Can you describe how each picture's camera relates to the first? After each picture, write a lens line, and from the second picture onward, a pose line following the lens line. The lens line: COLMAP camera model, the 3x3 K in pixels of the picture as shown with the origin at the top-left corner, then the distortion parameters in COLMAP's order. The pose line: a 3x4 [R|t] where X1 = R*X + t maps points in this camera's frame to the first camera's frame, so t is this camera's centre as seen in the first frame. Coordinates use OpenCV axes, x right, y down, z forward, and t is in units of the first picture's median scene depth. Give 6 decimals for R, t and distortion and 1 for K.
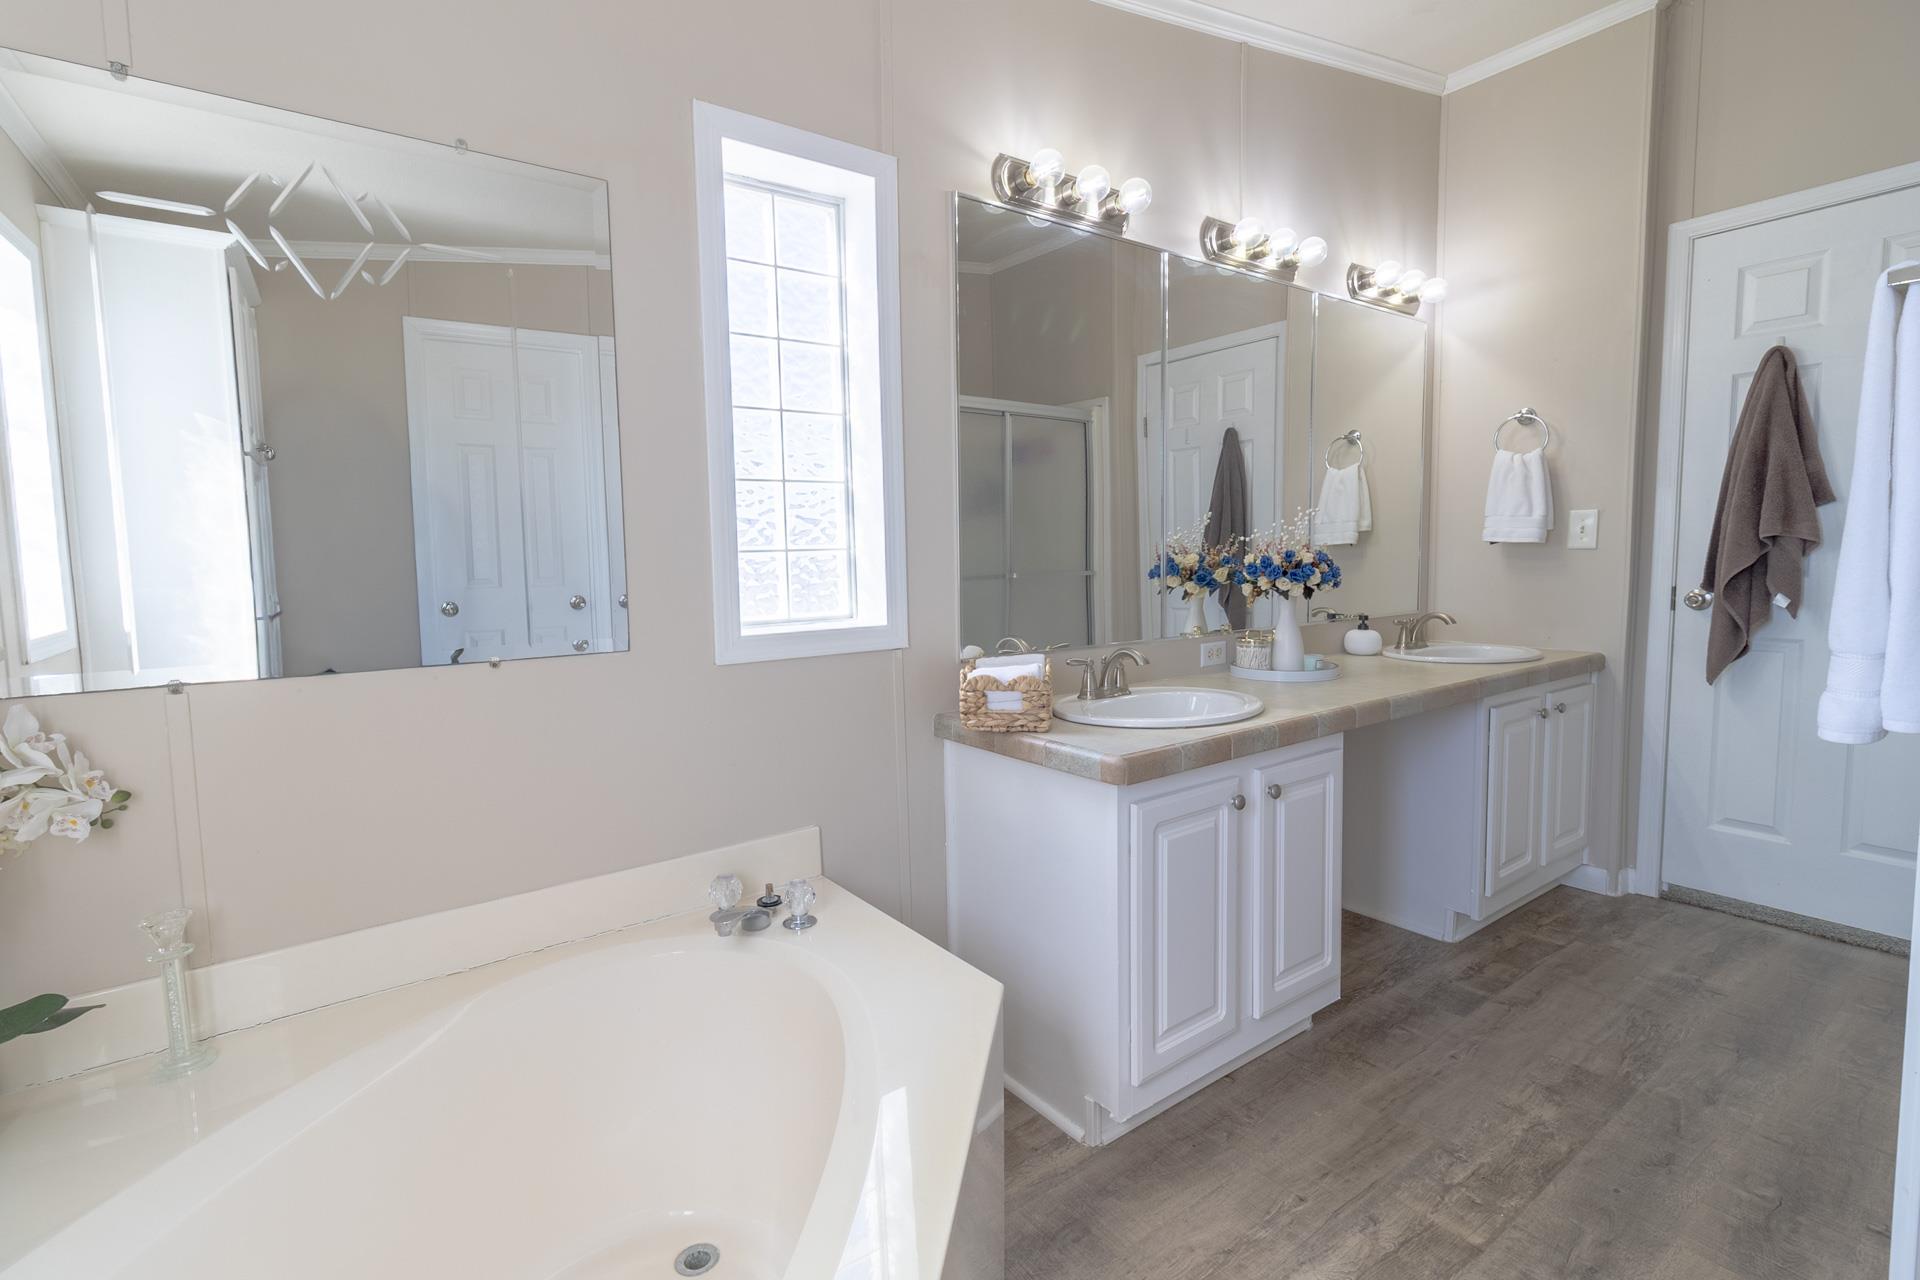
lens RADIAL K [[871.8, 0, 955.9], [0, 871.8, 617.3], [0, 0, 1]] dist [0.001273, -0.000432]
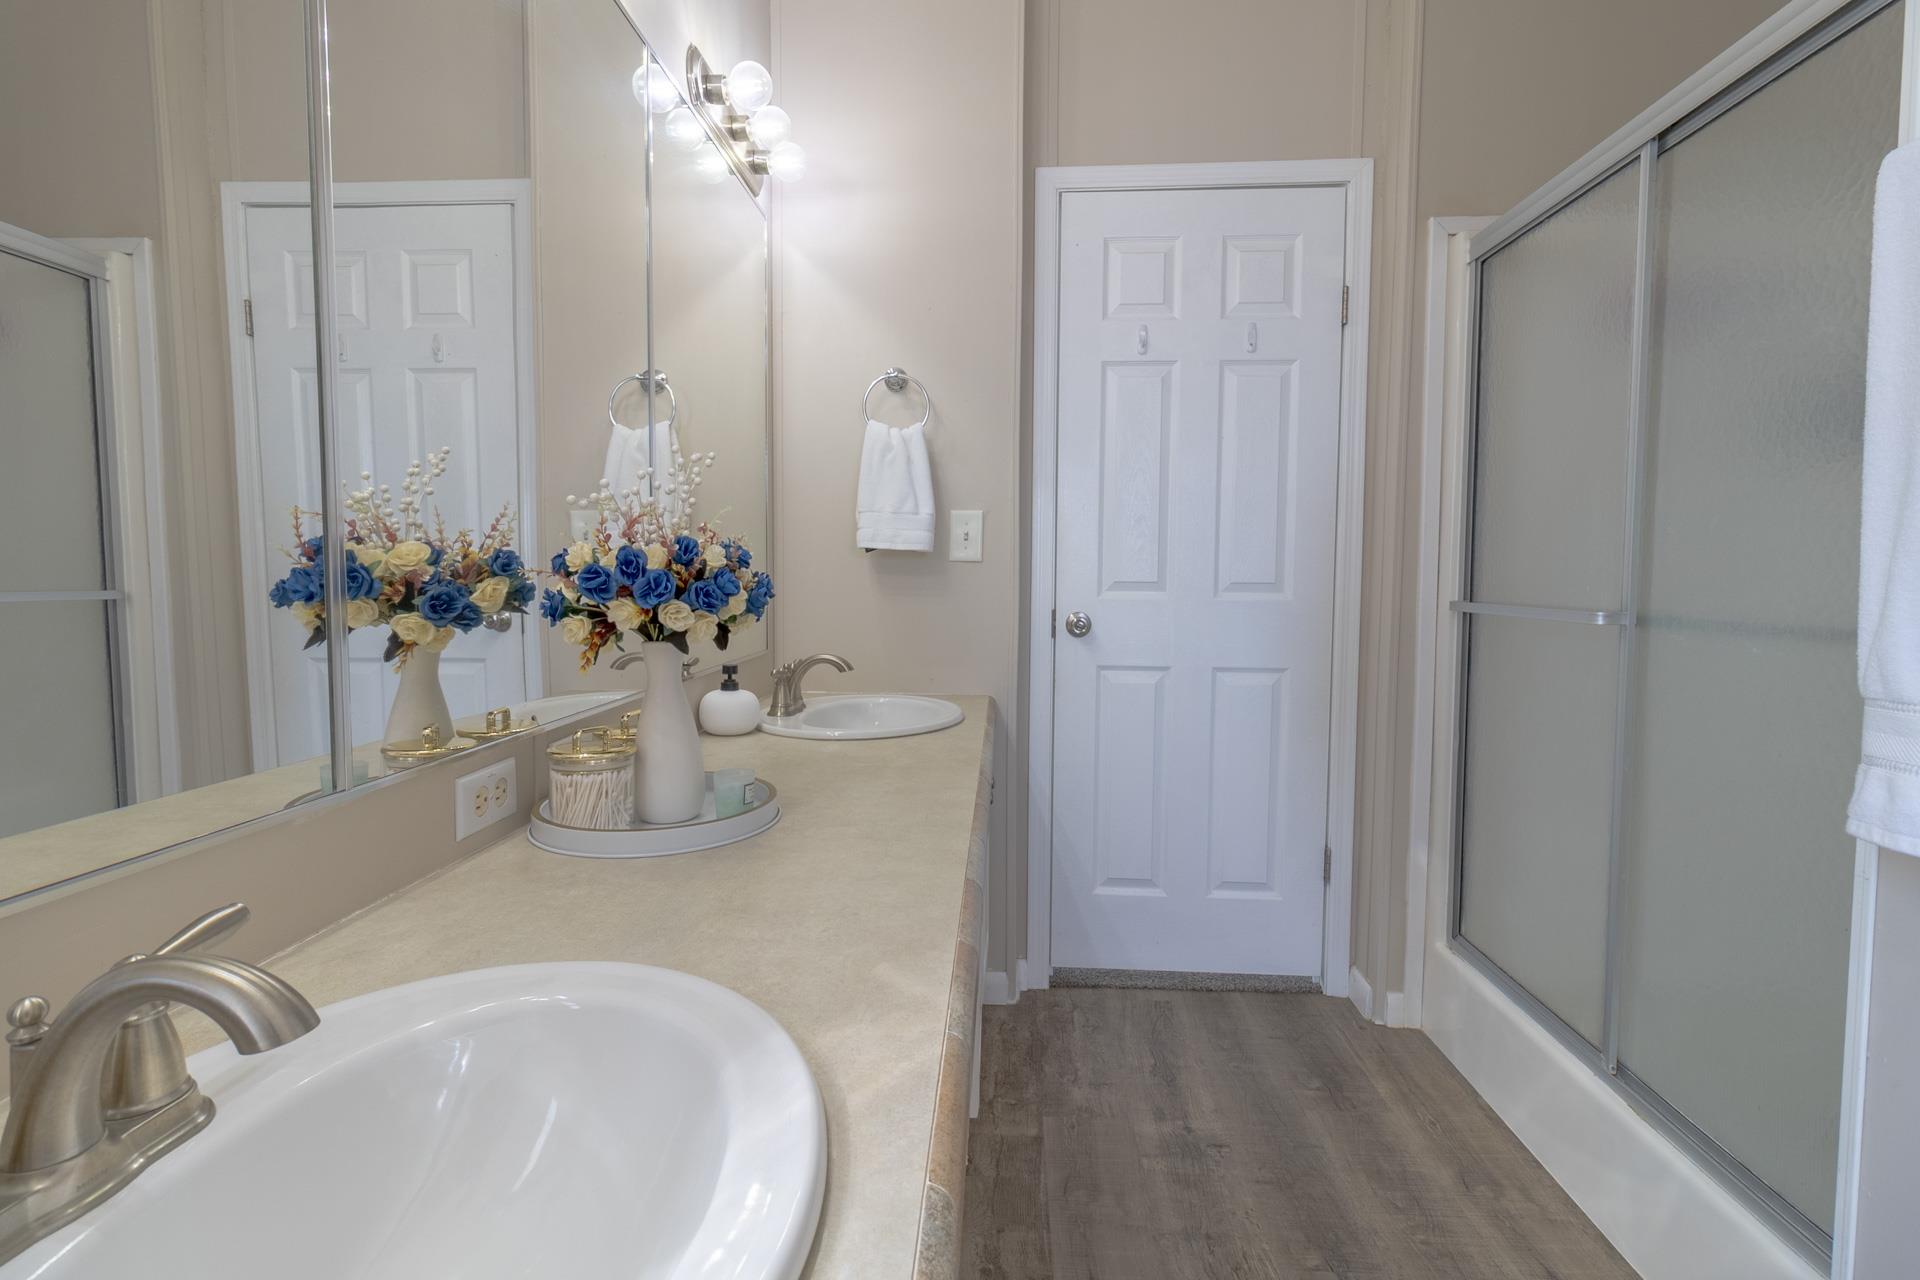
lens RADIAL K [[898.4, 0, 963.0], [0, 898.4, 624.2], [0, 0, 1]] dist [0.000255, -0.000099]
pose [[0.635185, -0.025012, 0.771955, 0.109200], [0.039468, 0.999221, -0.000099, -0.024209], [-0.771351, 0.030530, 0.635677, 0.518120]]
